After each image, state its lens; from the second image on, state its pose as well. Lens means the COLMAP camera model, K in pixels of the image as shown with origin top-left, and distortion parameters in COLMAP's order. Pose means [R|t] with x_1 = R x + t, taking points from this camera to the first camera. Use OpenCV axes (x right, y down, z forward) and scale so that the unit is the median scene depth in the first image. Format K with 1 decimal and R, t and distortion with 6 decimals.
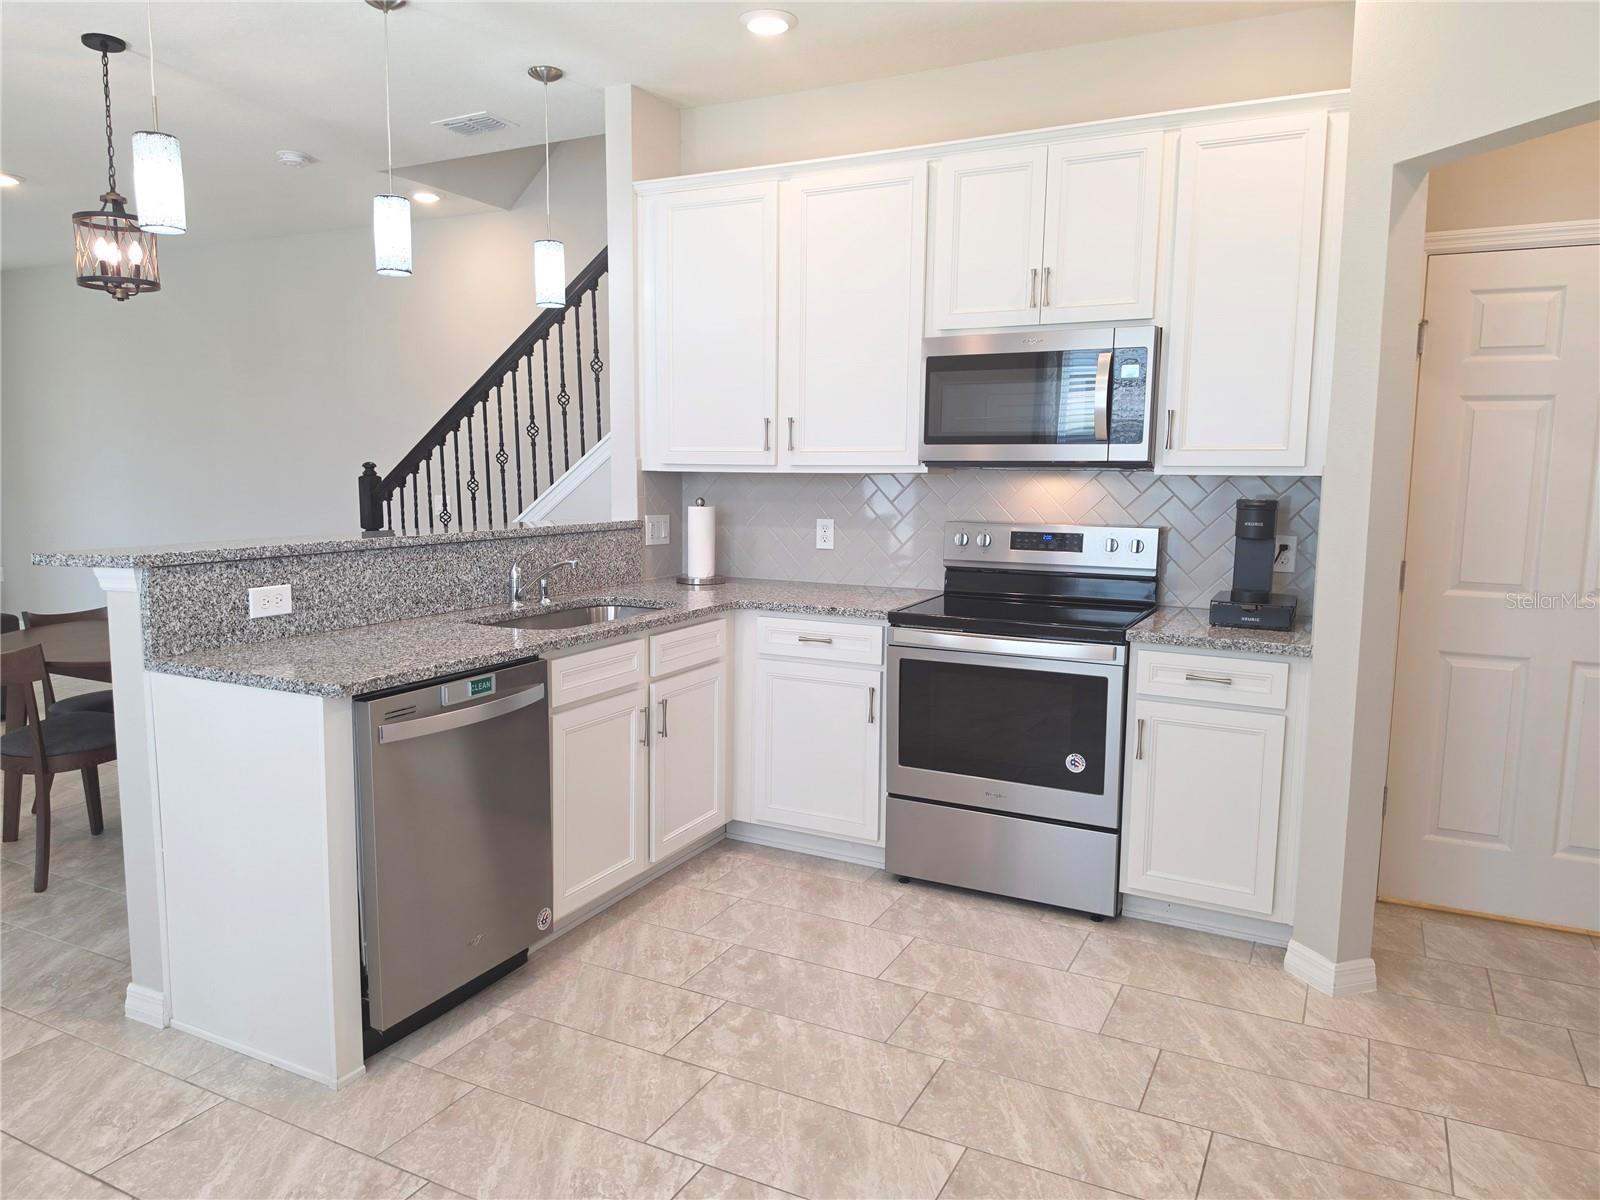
lens RADIAL K [[1107.8, 0, 800.0], [0, 1107.8, 600.0], [0, 0, 1]] dist [0.082513, -0.114781]
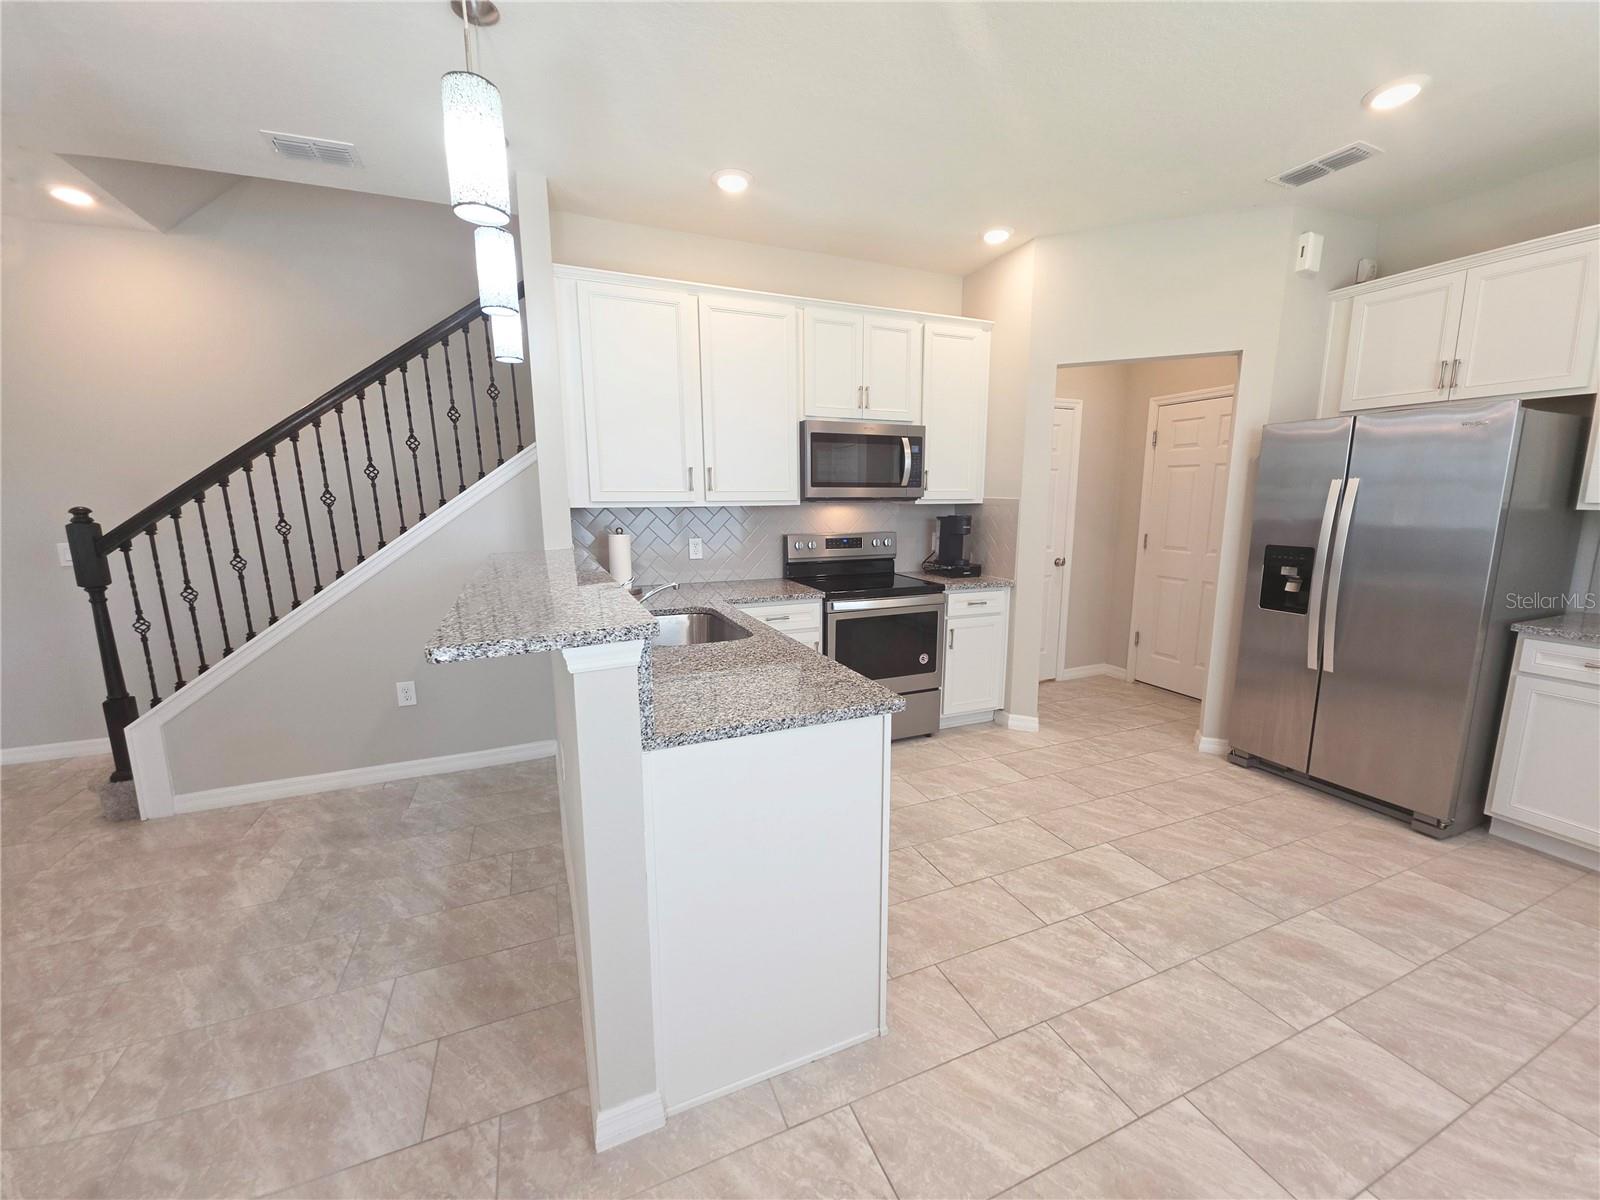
lens RADIAL K [[637.5, 0, 815.7], [0, 637.5, 604.9], [0, 0, 1]] dist [0.019422, -0.009223]
pose [[0.631819, -0.140835, 0.762214, -0.670948], [0.101960, 0.989911, 0.098390, -0.067592], [-0.768380, 0.015551, 0.639804, 0.444356]]
